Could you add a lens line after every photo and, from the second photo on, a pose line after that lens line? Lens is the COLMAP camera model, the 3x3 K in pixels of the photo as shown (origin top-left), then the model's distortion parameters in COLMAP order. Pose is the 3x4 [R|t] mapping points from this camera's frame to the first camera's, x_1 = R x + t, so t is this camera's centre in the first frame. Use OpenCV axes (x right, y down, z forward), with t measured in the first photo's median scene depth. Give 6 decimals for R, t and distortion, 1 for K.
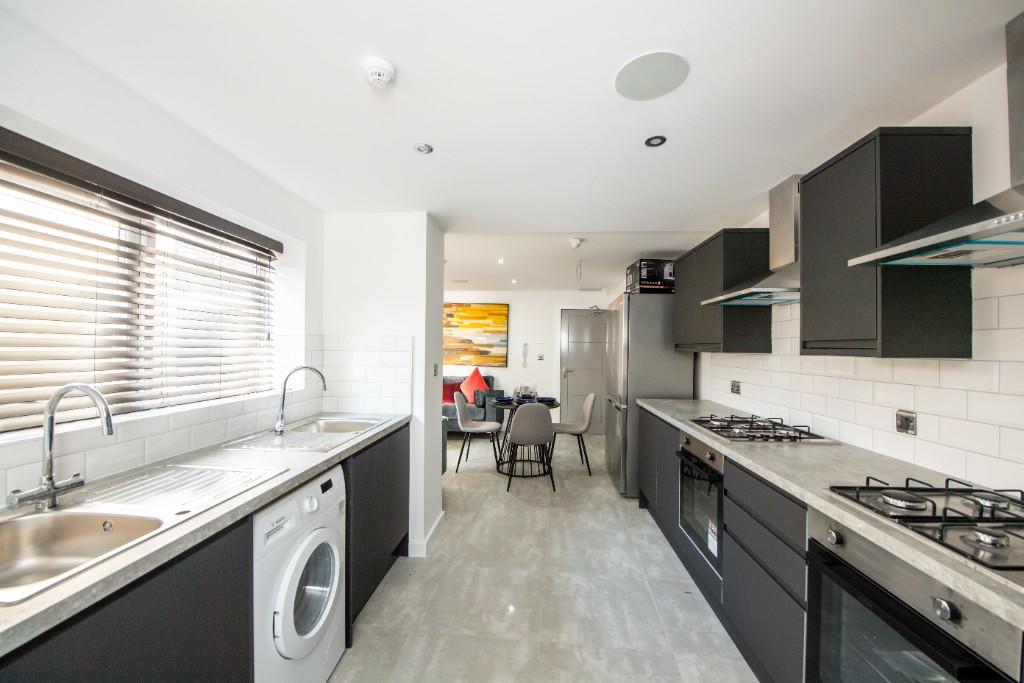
lens RADIAL K [[404.5, 0, 511.0], [0, 404.5, 348.8], [0, 0, 1]] dist [0.002678, -0.000959]
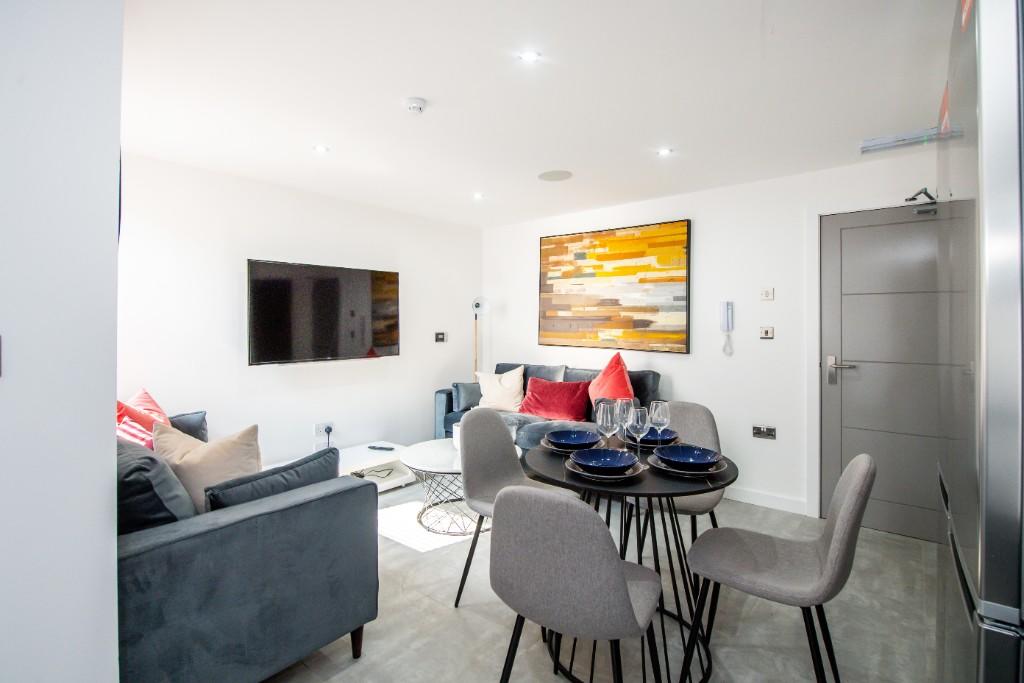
lens RADIAL K [[490.2, 0, 513.0], [0, 490.2, 330.7], [0, 0, 1]] dist [-0.004244, -0.000289]
pose [[0.846515, -0.004897, -0.532343, 0.122159], [0.009041, 0.999946, 0.005179, 0.013558], [0.532289, -0.009198, 0.846513, 0.403431]]
